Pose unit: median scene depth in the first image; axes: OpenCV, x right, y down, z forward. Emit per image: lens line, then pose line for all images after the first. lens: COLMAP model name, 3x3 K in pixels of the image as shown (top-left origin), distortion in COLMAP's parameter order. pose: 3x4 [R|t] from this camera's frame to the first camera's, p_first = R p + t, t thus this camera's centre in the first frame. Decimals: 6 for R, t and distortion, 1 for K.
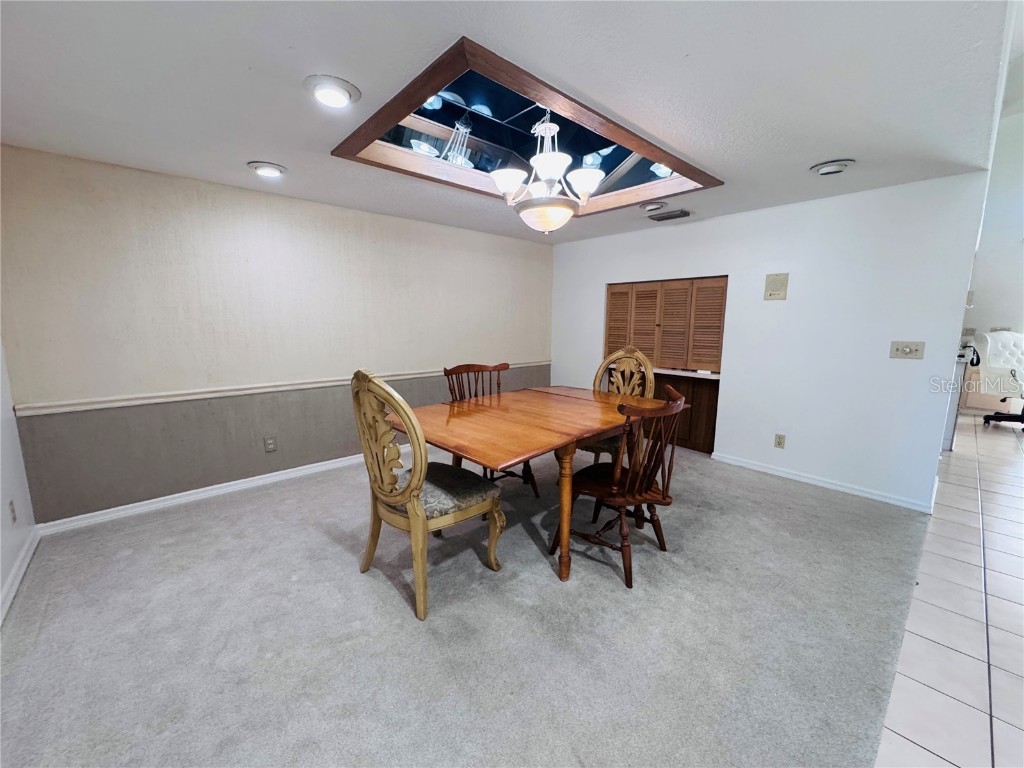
lens RADIAL K [[409.3, 0, 509.6], [0, 409.3, 386.6], [0, 0, 1]] dist [-0.001268, -0.000266]
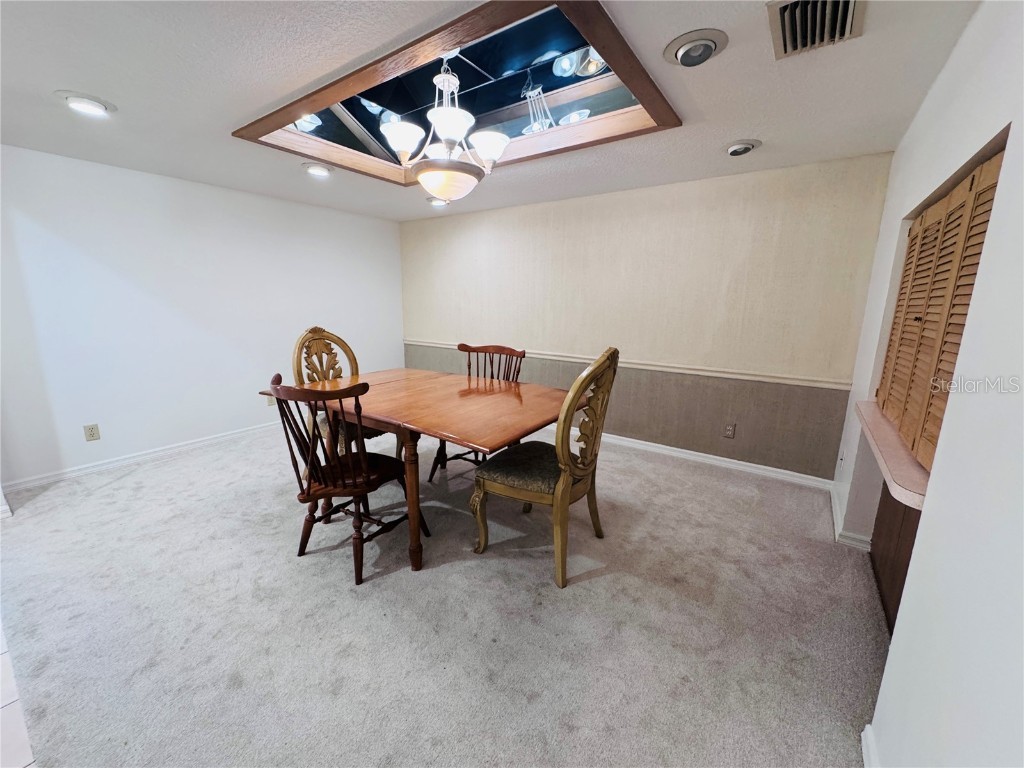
lens RADIAL K [[409.3, 0, 507.9], [0, 409.3, 384.1], [0, 0, 1]] dist [-0.001268, -0.000266]
pose [[0.223017, 0.193298, -0.955458, 0.833849], [-0.171818, 0.972593, 0.156659, -0.117570], [0.959553, 0.129227, 0.250117, 0.753444]]
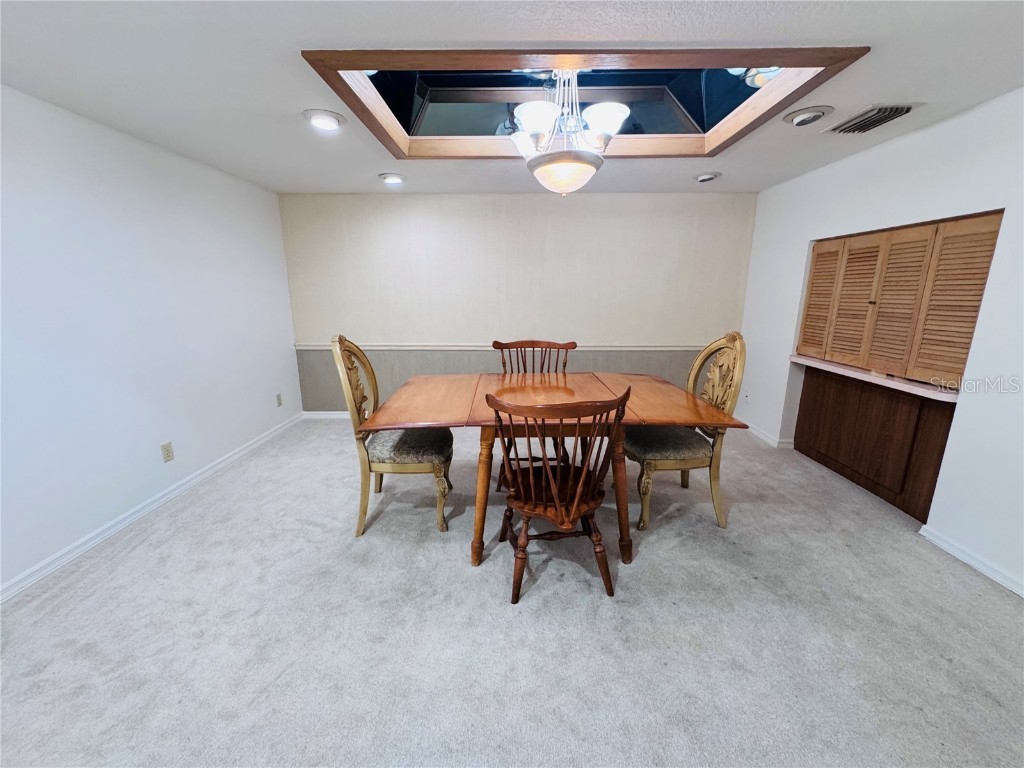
lens RADIAL K [[409.3, 0, 509.0], [0, 409.3, 383.8], [0, 0, 1]] dist [-0.001268, -0.000266]
pose [[0.738503, 0.146267, -0.658194, 0.503758], [-0.106331, 0.989236, 0.100528, -0.040597], [0.665813, -0.004253, 0.746106, 0.212245]]
